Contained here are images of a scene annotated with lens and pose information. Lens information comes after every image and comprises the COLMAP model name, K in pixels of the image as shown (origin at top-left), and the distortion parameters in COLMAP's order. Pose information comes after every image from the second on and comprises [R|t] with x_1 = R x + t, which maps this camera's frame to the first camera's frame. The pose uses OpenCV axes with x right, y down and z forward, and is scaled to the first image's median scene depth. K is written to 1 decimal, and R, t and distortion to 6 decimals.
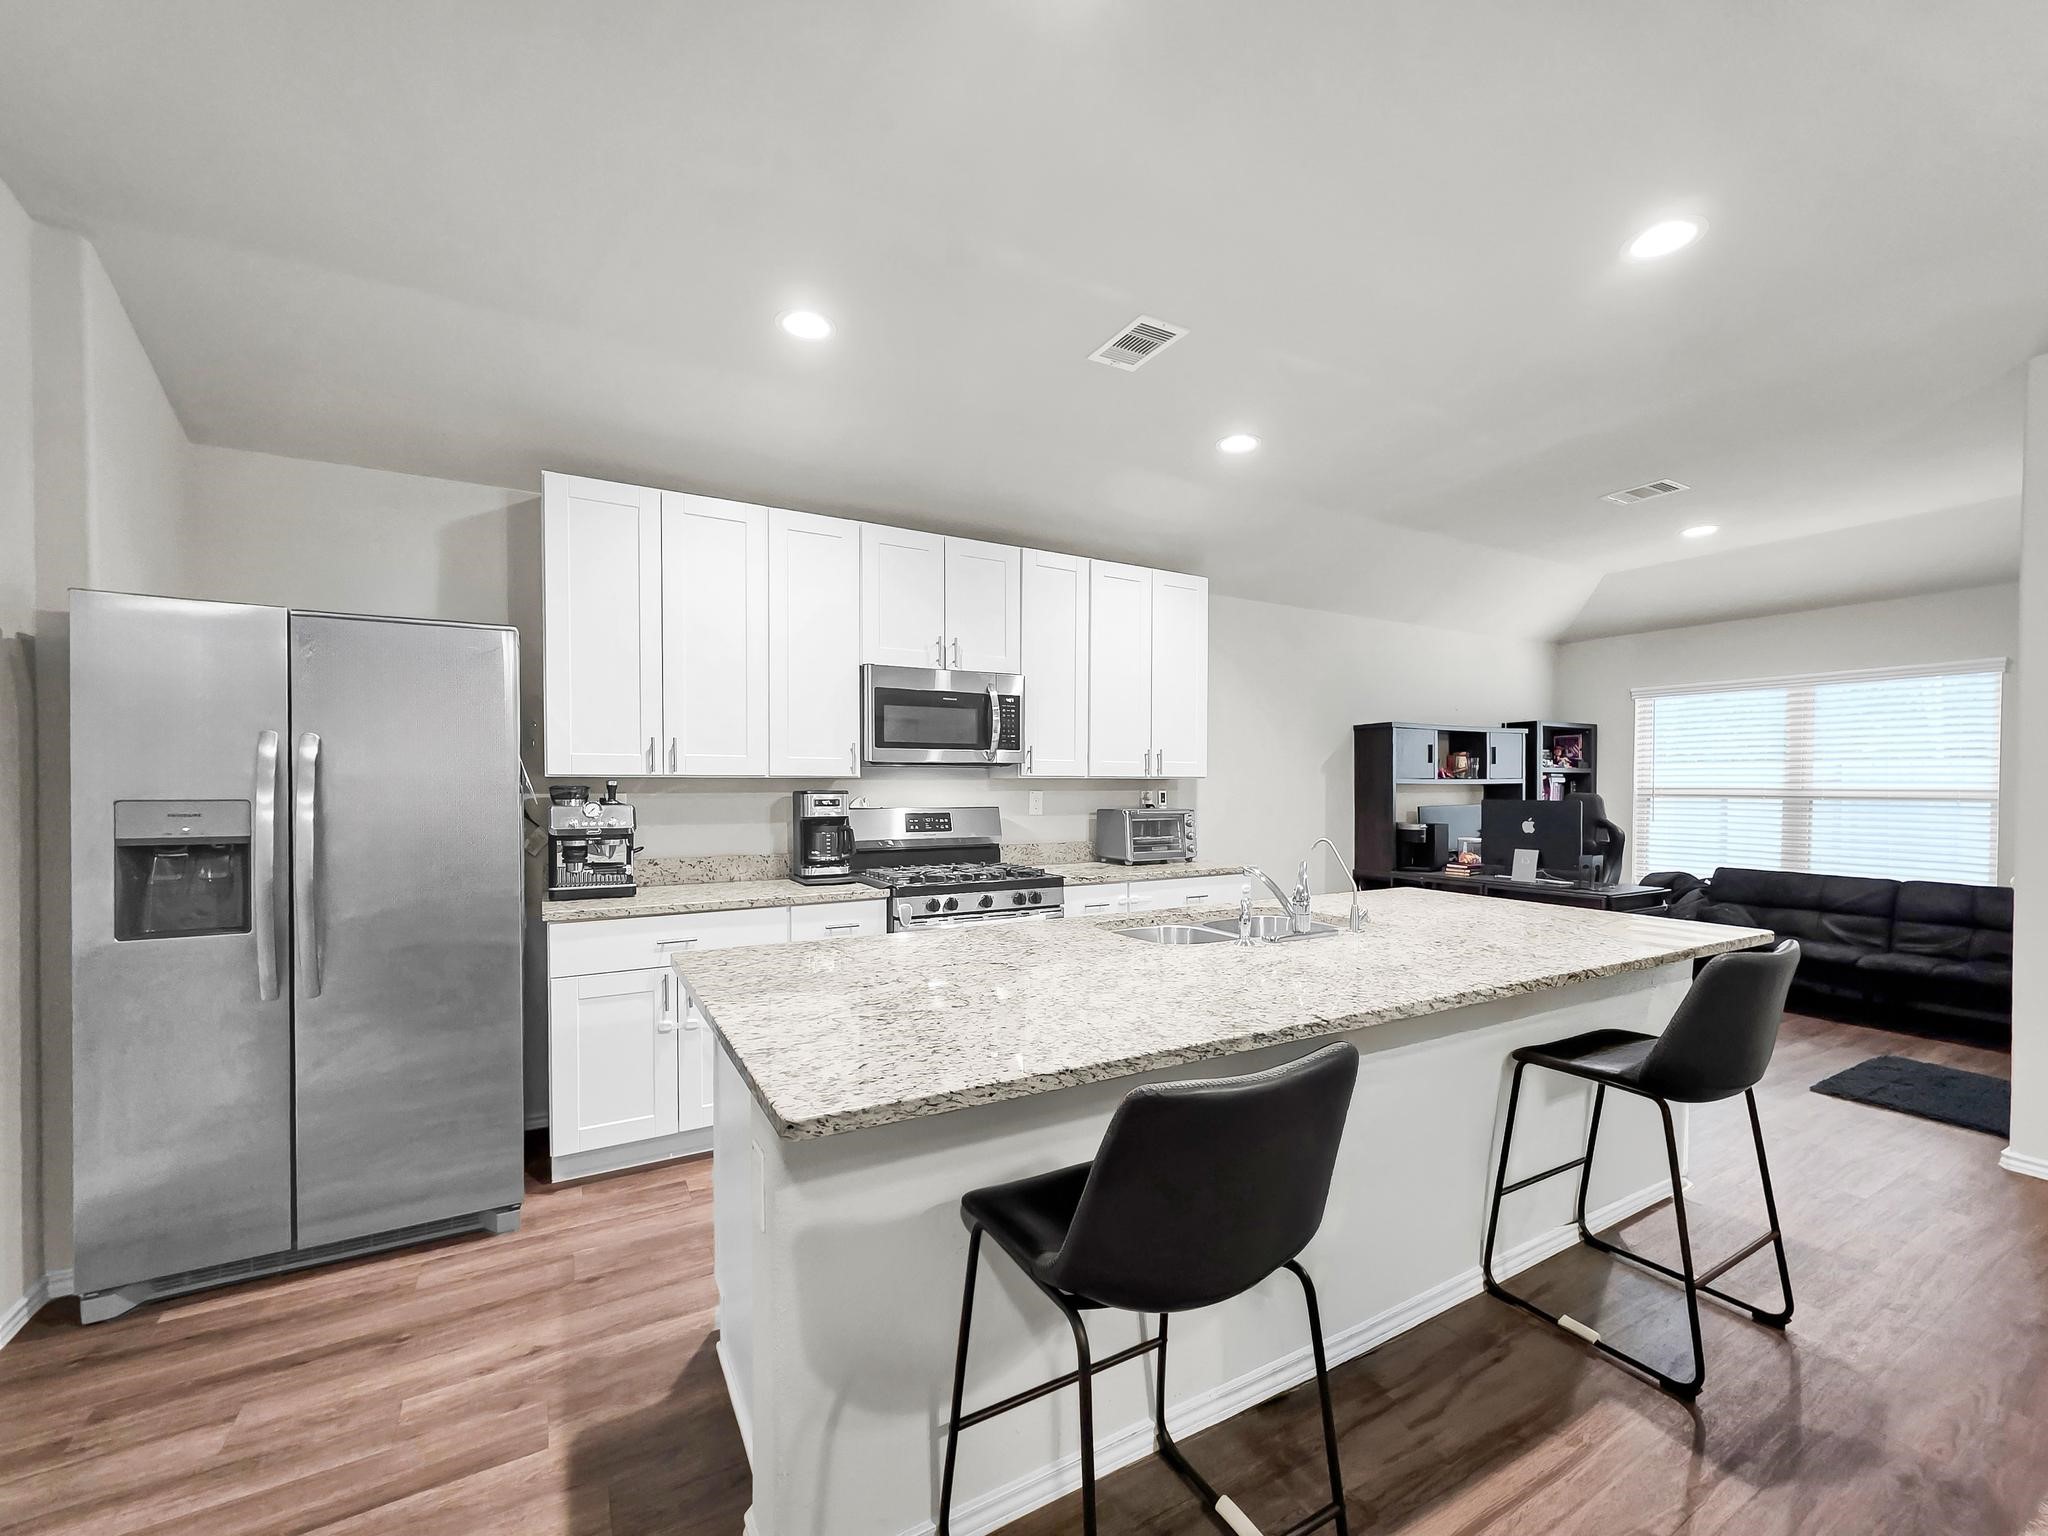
lens RADIAL K [[830.8, 0, 1019.5], [0, 830.8, 796.1], [0, 0, 1]] dist [0.001190, 0.000296]
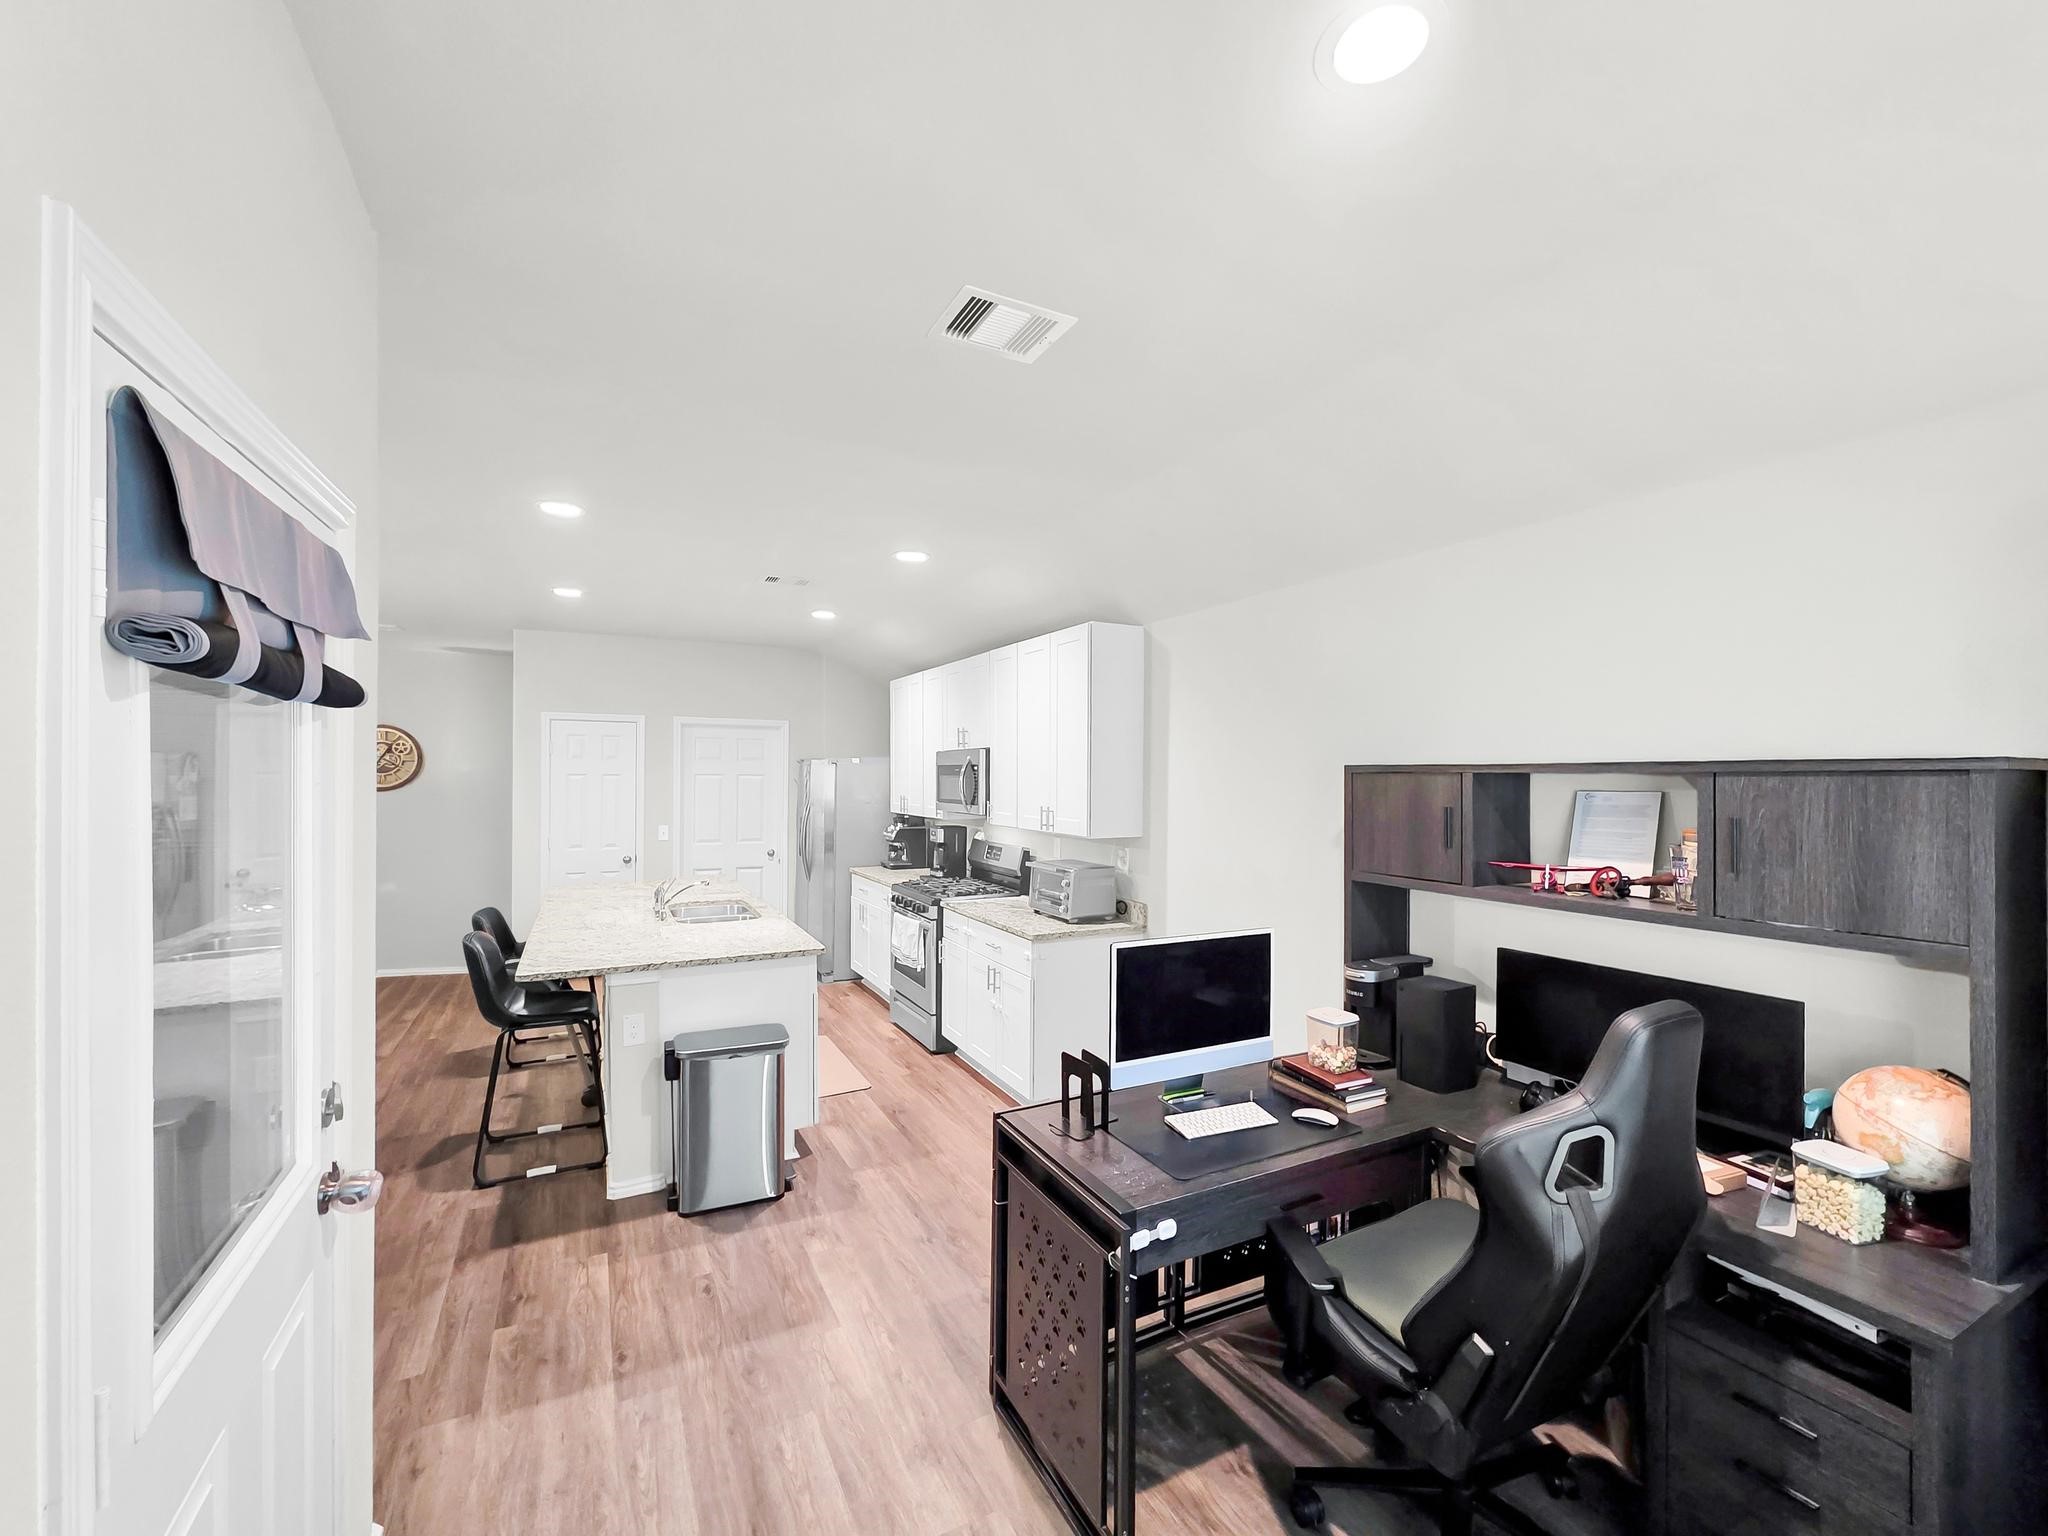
lens RADIAL K [[830.8, 0, 1040.1], [0, 830.8, 782.2], [0, 0, 1]] dist [0.001190, 0.000296]
pose [[-0.022342, 0.003551, -0.999744, 1.325227], [-0.022219, 0.999745, 0.004048, -0.098088], [0.999503, 0.022304, -0.022257, 1.120981]]
